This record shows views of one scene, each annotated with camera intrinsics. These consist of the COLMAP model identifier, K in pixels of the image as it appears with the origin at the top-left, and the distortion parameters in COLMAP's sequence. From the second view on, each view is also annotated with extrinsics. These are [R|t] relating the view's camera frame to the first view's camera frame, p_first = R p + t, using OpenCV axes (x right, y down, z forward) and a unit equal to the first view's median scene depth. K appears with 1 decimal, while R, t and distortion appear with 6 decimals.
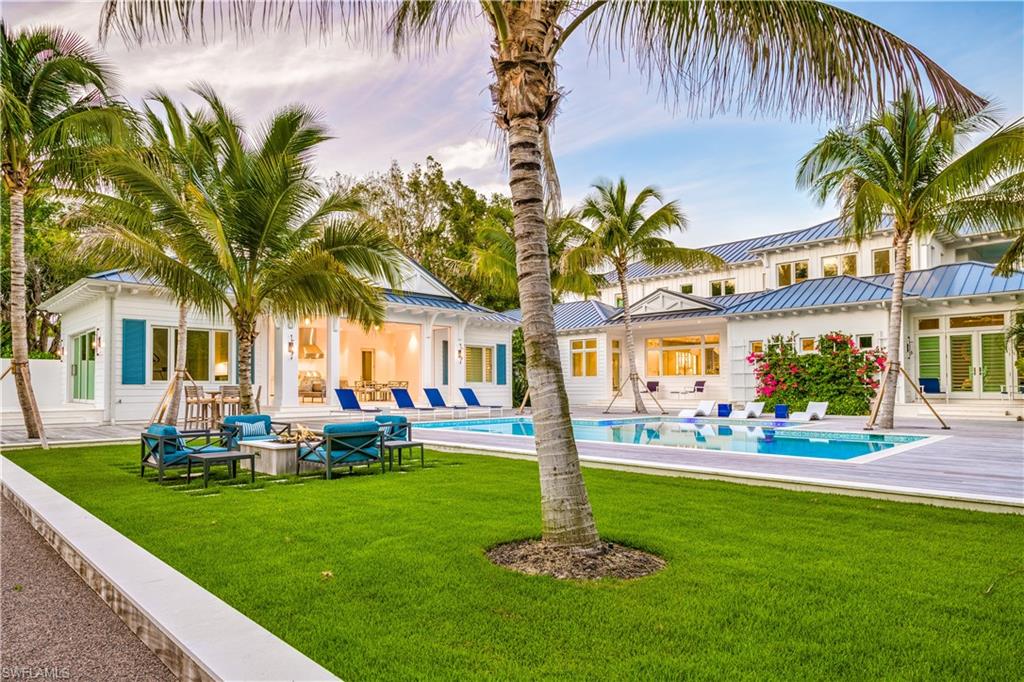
lens RADIAL K [[598.3, 0, 512.0], [0, 598.3, 372.6], [0, 0, 1]] dist [0.025446, 0.001461]
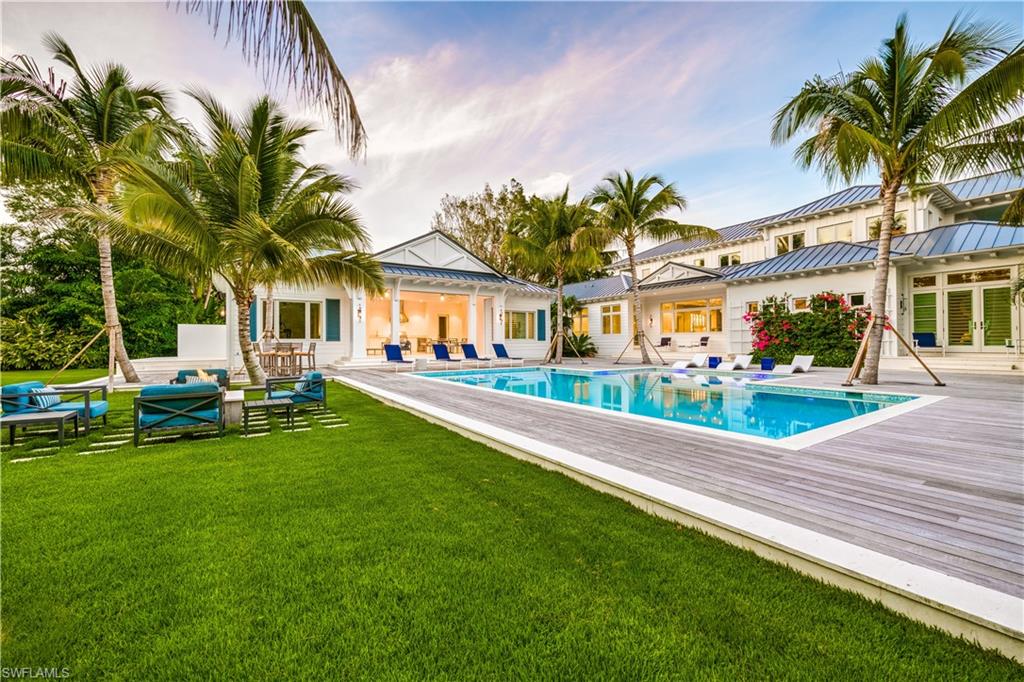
lens RADIAL K [[406.0, 0, 512.0], [0, 406.0, 341.0], [0, 0, 1]] dist [0.007599, -0.000453]
pose [[0.981426, -0.004425, -0.191793, 0.111225], [0.008452, 0.999761, 0.020186, 0.003033], [0.191657, -0.021433, 0.981228, 0.150171]]
